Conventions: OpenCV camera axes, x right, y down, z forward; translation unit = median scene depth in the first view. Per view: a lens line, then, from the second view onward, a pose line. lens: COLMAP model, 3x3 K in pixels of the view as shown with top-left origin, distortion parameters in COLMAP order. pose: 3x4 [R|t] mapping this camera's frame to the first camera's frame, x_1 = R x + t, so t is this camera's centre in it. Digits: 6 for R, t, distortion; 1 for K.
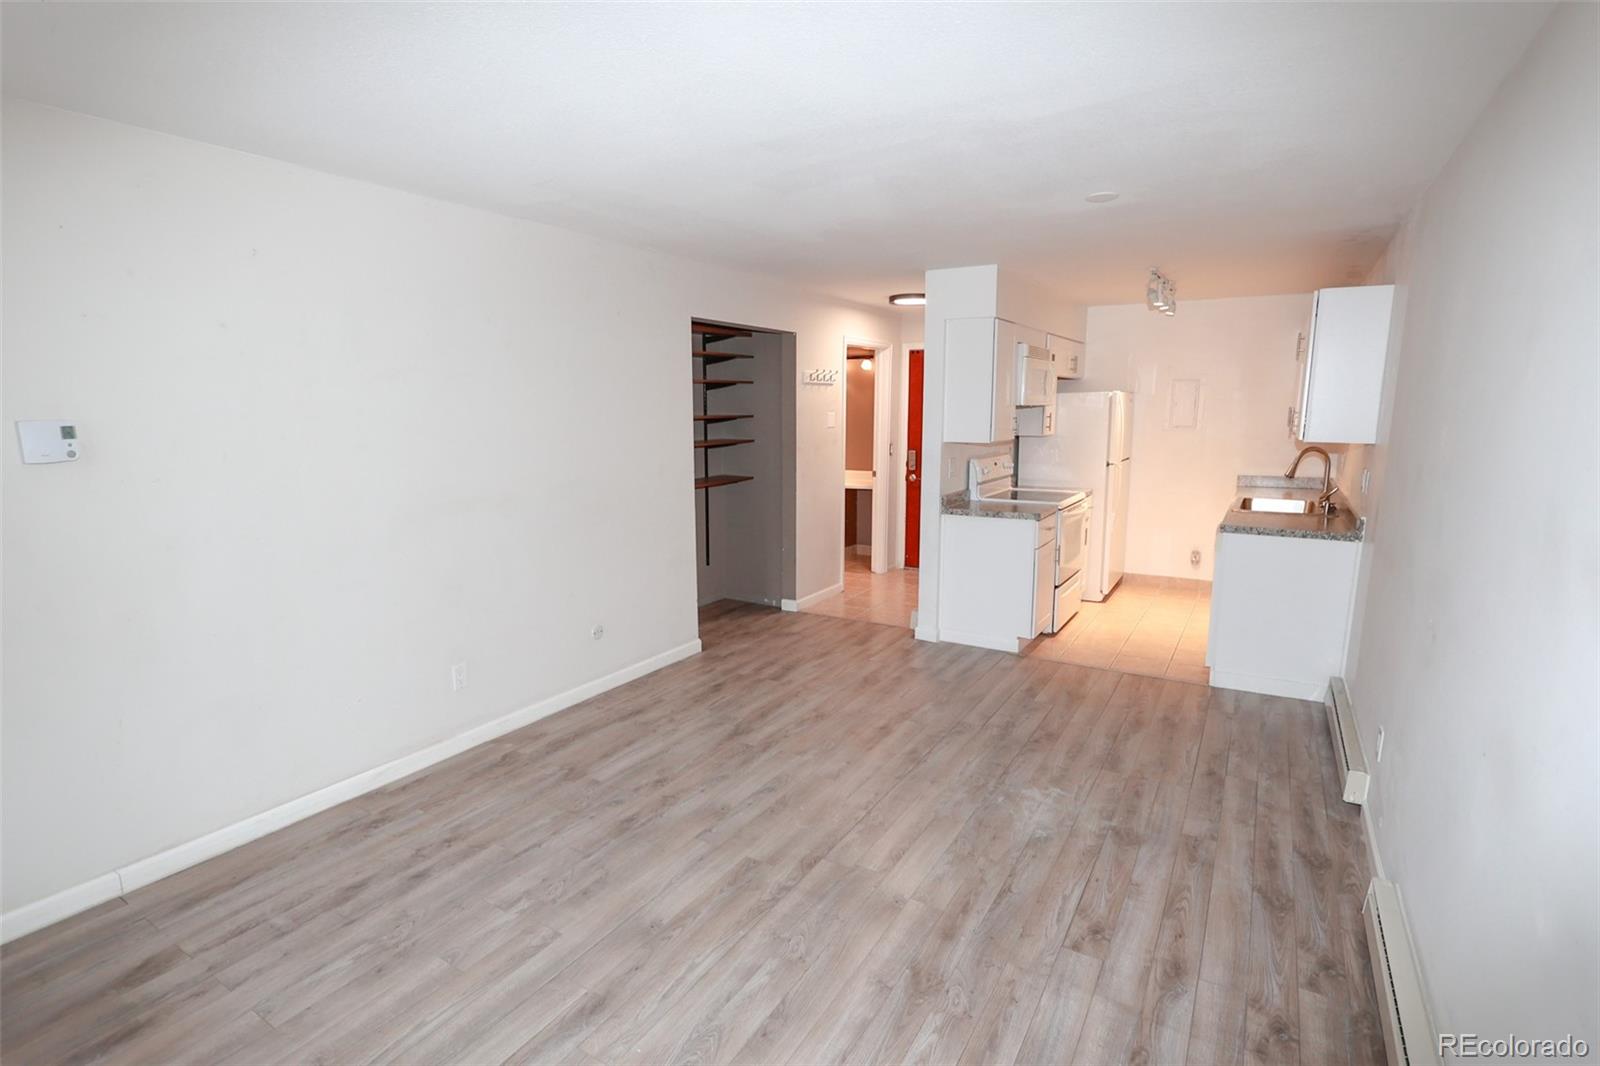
lens RADIAL K [[772.2, 0, 800.0], [0, 772.2, 534.7], [0, 0, 1]] dist [-0.022940, -0.000640]
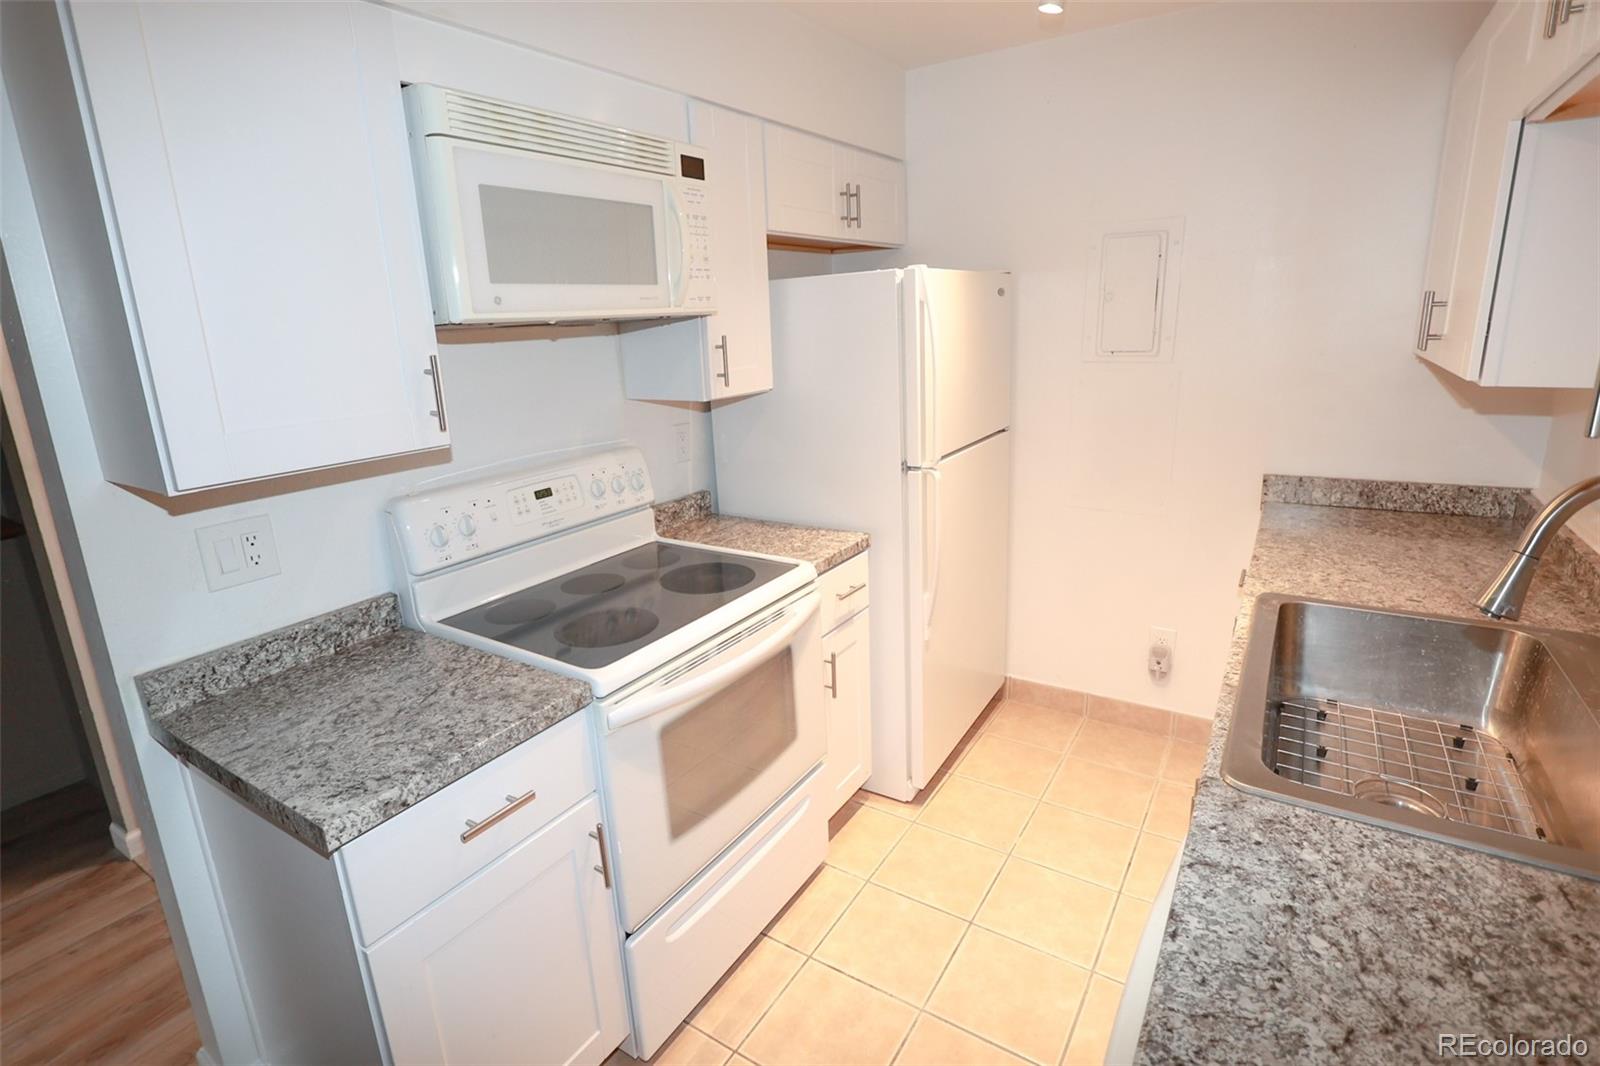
lens RADIAL K [[772.2, 0, 799.1], [0, 772.2, 527.5], [0, 0, 1]] dist [-0.022940, -0.000640]
pose [[0.998817, -0.033018, -0.035691, 0.351876], [0.036197, 0.995058, 0.092460, -0.096692], [0.032462, -0.093642, 0.995077, 0.608811]]
